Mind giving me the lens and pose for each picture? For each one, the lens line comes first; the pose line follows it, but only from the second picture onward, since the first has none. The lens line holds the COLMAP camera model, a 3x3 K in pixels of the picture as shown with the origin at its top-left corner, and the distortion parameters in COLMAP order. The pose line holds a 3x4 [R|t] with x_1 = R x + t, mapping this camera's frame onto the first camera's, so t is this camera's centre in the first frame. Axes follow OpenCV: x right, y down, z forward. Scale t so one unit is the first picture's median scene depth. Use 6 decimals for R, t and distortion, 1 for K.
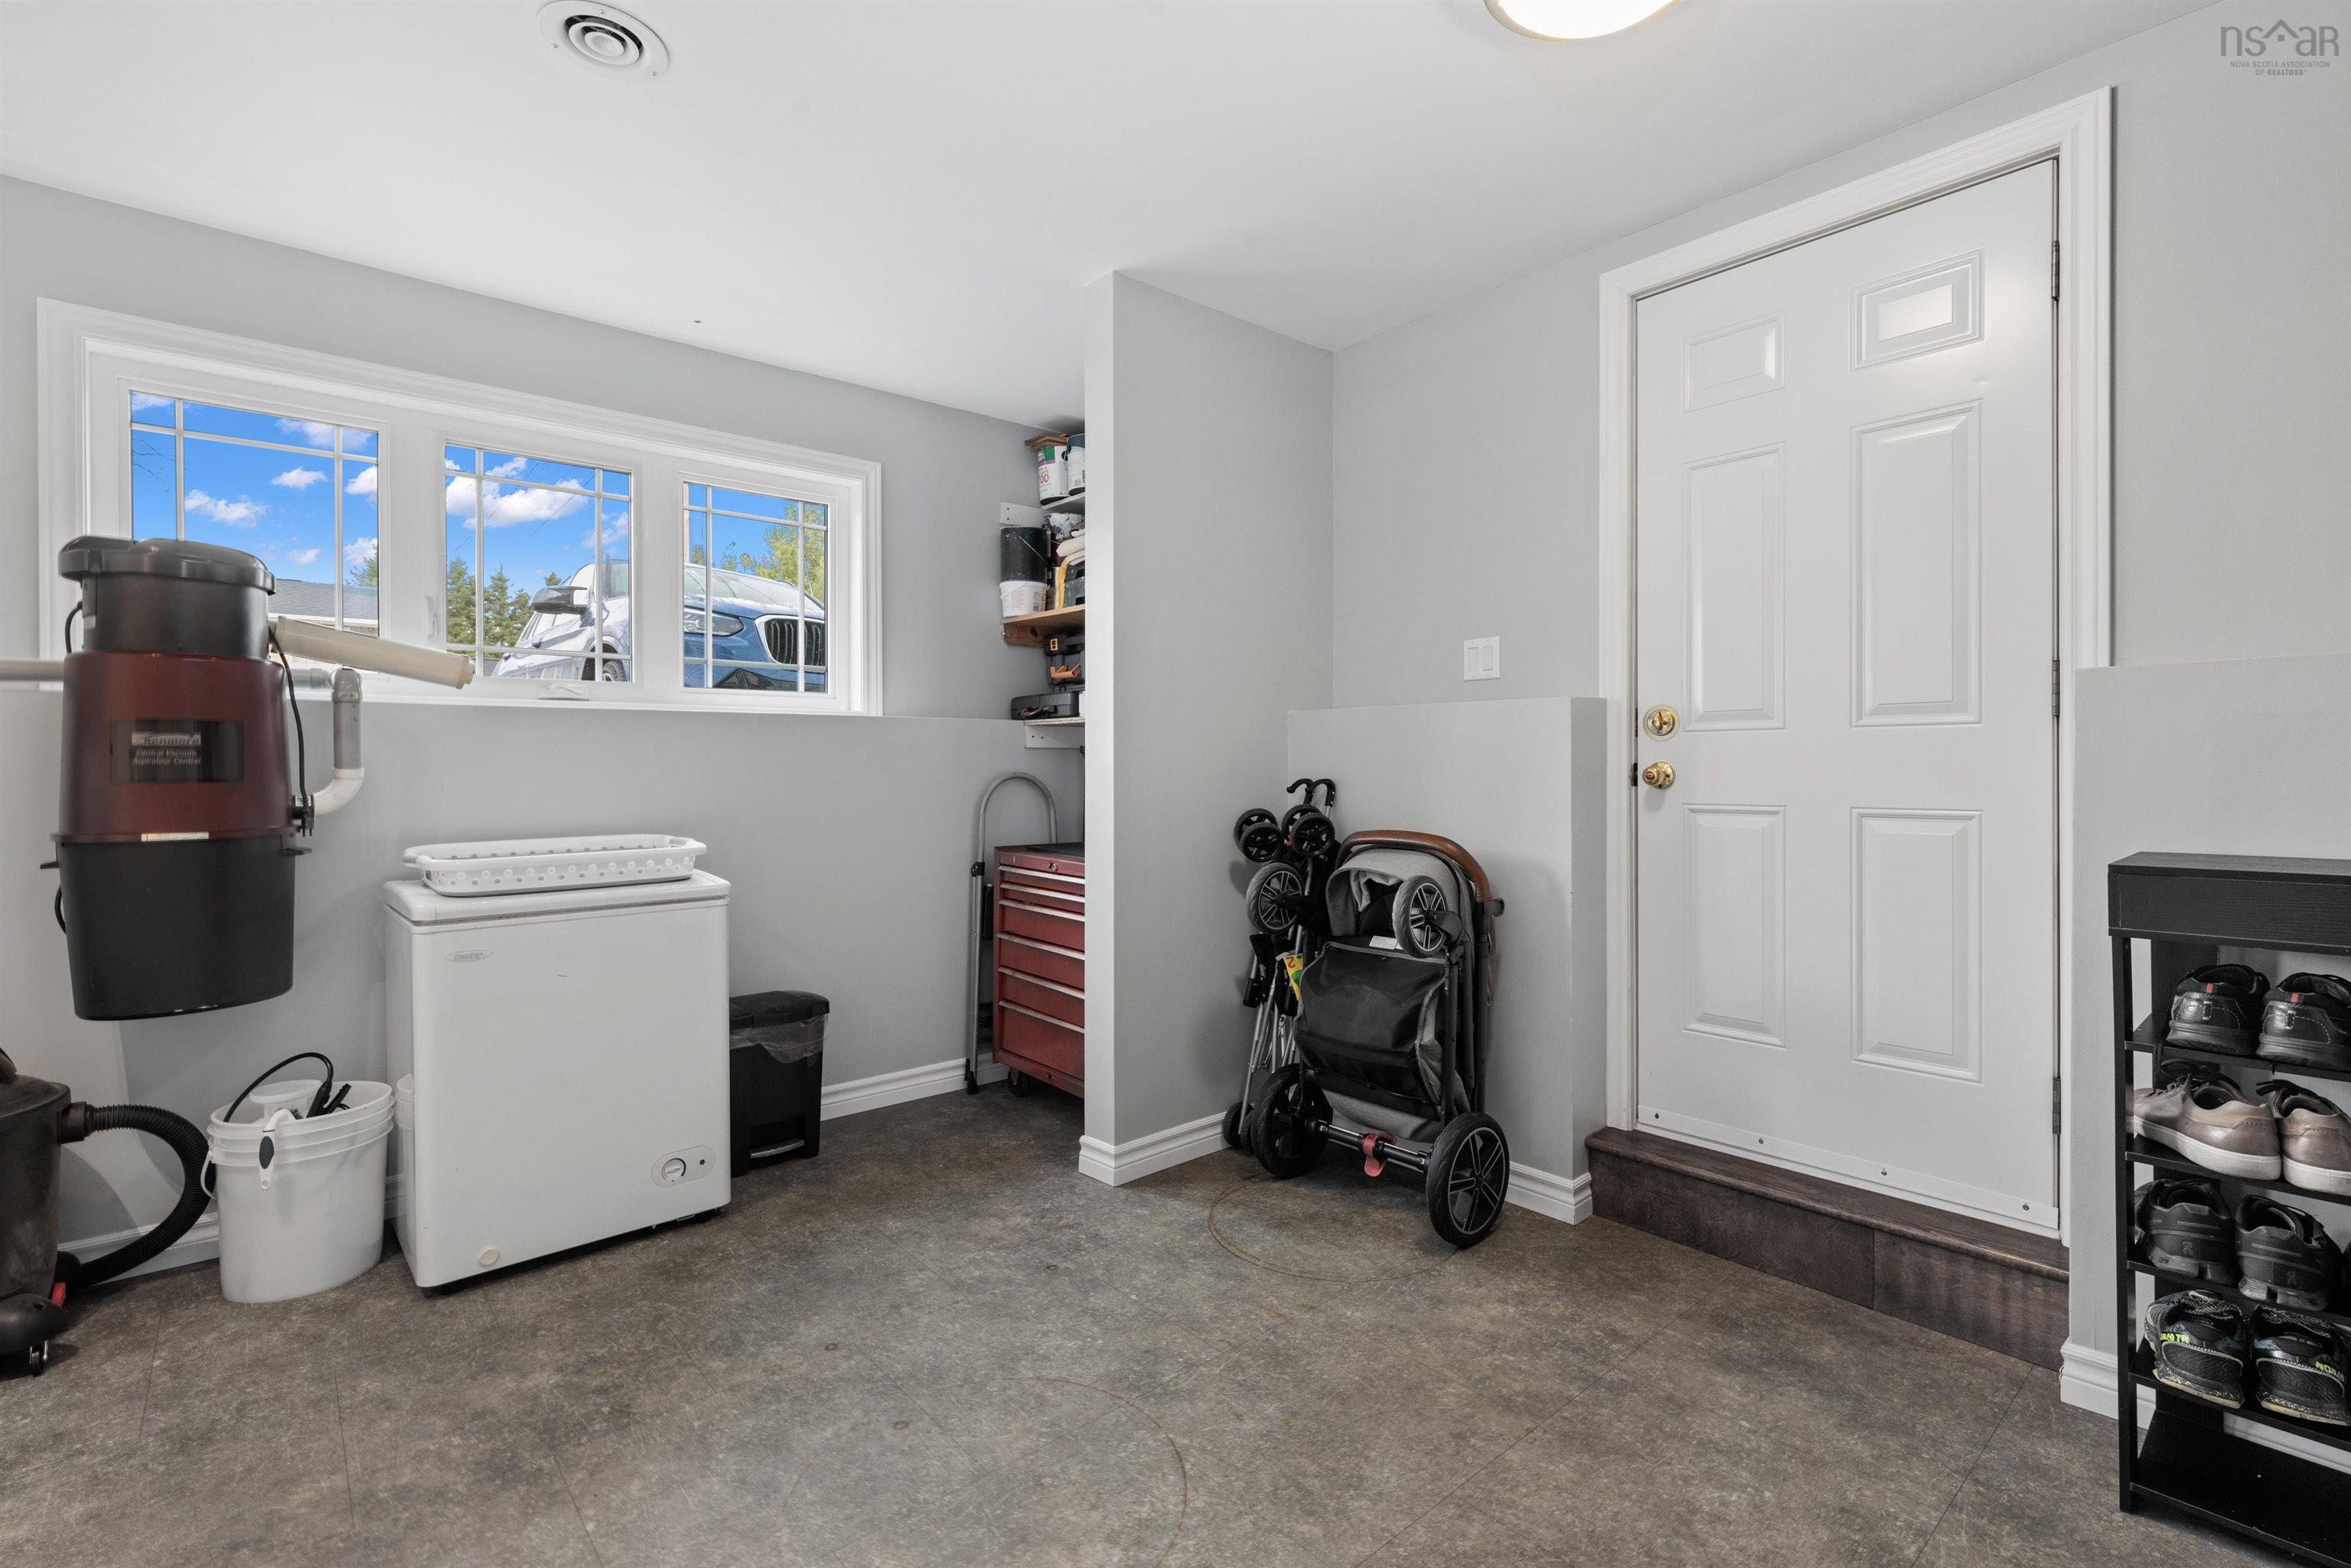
lens RADIAL K [[1056.5, 0, 1176.7], [0, 1056.5, 772.1], [0, 0, 1]] dist [0.000549, 0.000485]
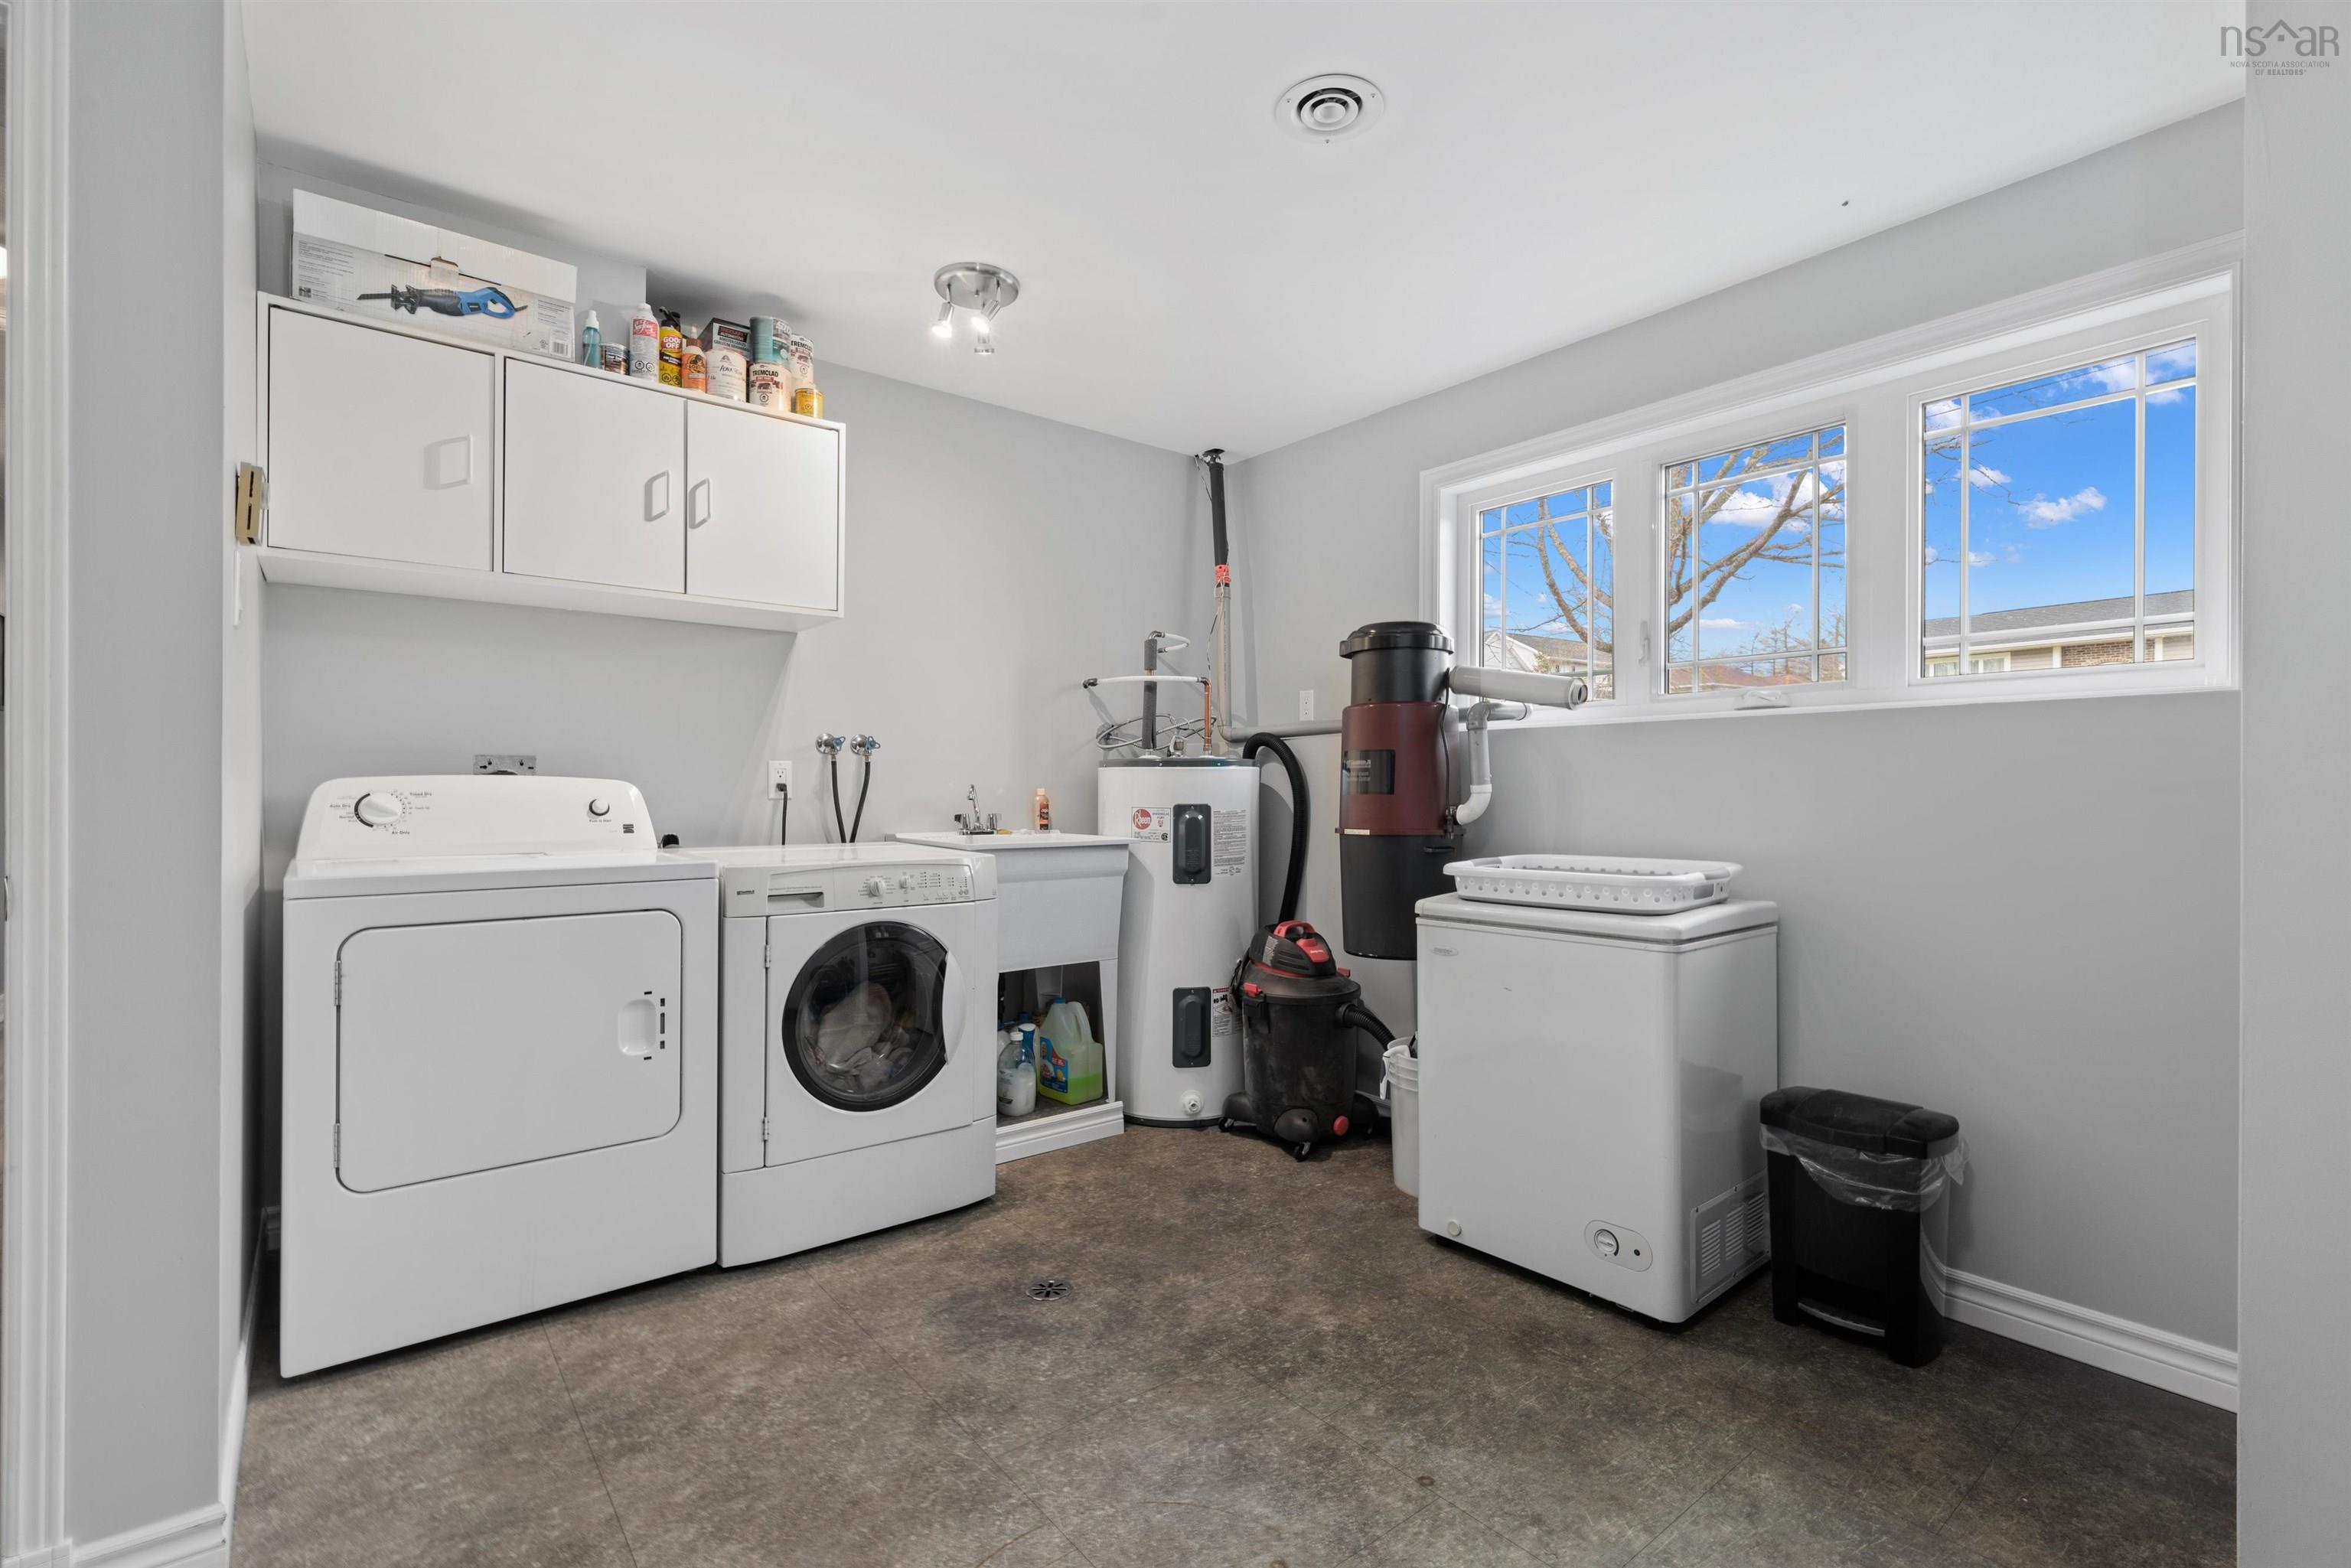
lens RADIAL K [[1056.5, 0, 1176.8], [0, 1056.5, 786.4], [0, 0, 1]] dist [0.000549, 0.000485]
pose [[-0.044031, 0.000467, -0.999030, 0.463526], [-0.005480, 0.999985, 0.000709, -0.000249], [0.999015, 0.005506, -0.044028, 0.763536]]
